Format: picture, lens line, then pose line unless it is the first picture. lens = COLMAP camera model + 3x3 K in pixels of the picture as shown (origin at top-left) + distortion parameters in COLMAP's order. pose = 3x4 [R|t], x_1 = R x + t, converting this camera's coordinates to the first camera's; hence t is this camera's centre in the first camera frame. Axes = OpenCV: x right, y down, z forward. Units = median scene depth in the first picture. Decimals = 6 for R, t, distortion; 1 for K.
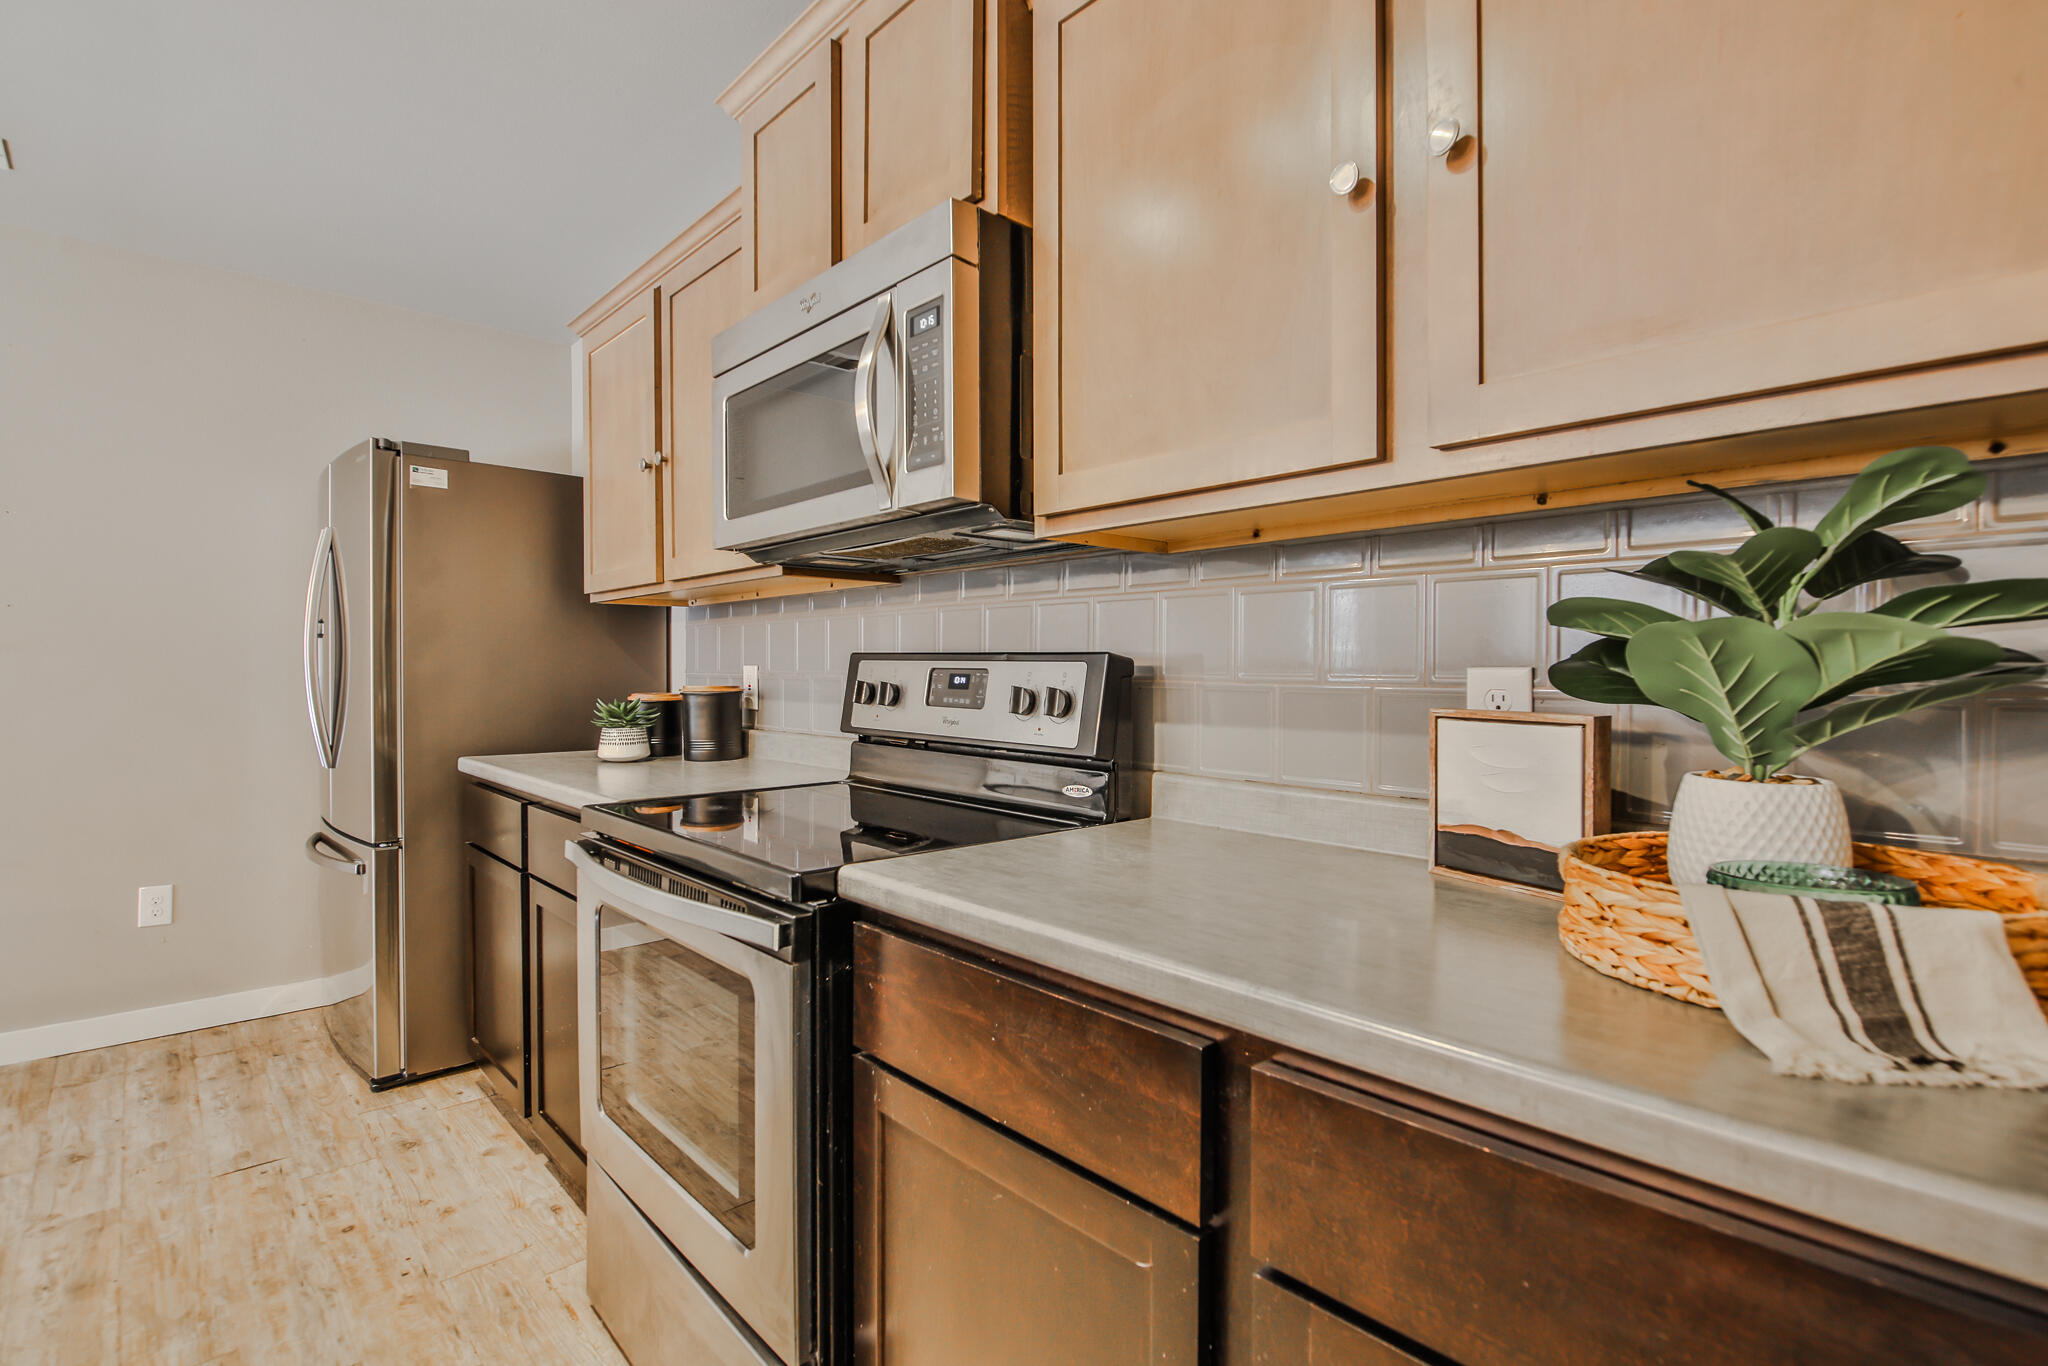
lens RADIAL K [[944.1, 0, 1022.6], [0, 944.1, 678.4], [0, 0, 1]] dist [0.000737, -0.009649]
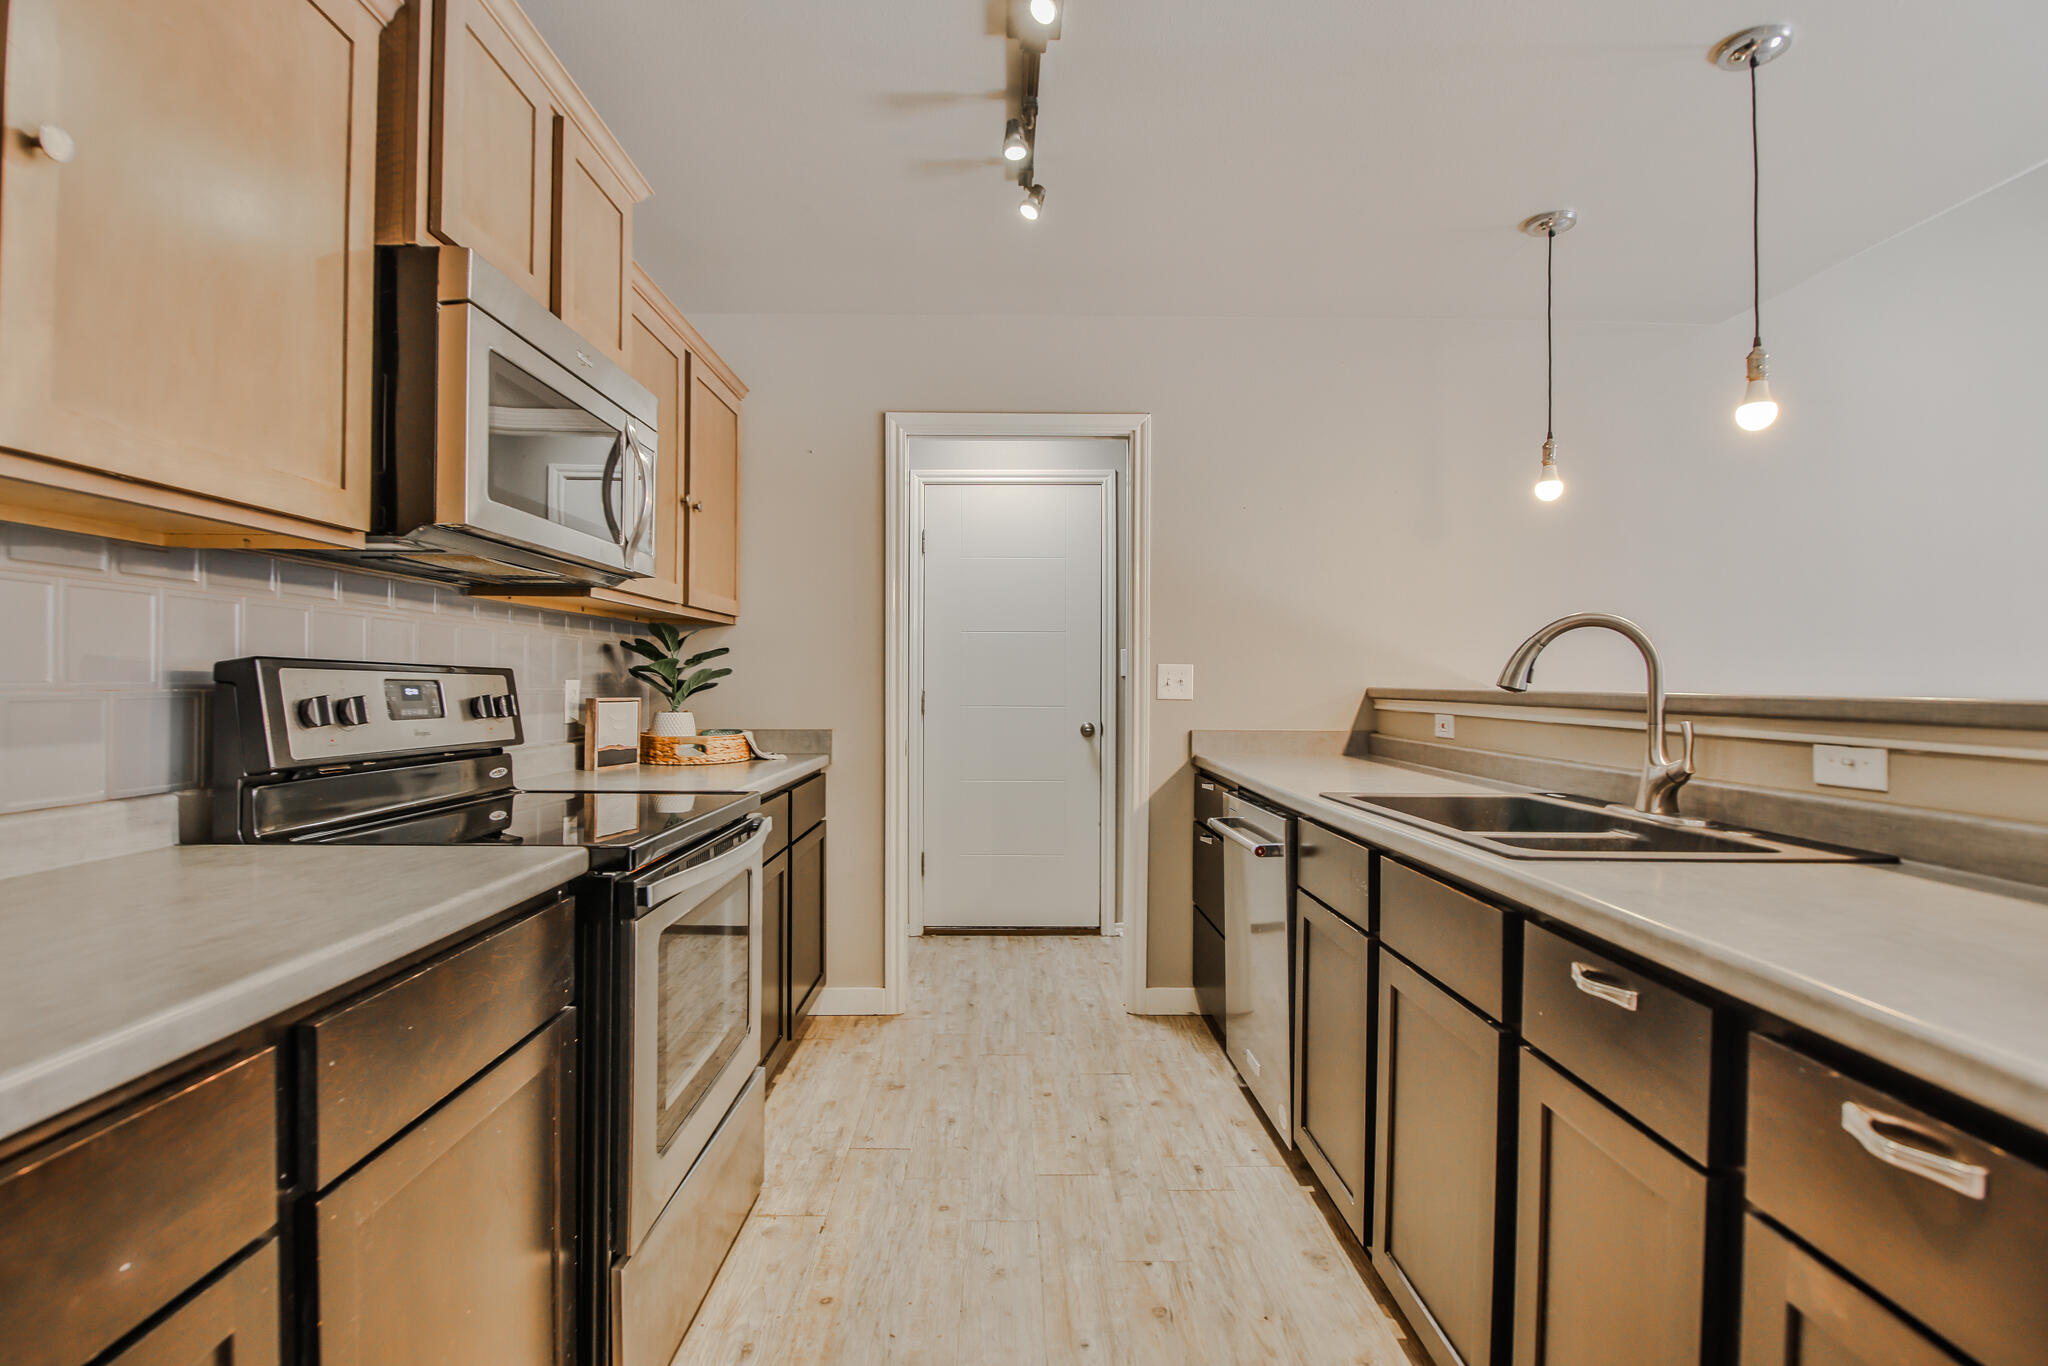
lens RADIAL K [[952.1, 0, 1012.0], [0, 952.1, 684.0], [0, 0, 1]] dist [0.002465, -0.013185]
pose [[-0.733555, -0.006446, 0.679600, -1.169025], [-0.000308, 0.999958, 0.009151, -0.014913], [-0.679630, 0.006503, -0.733526, 1.264086]]
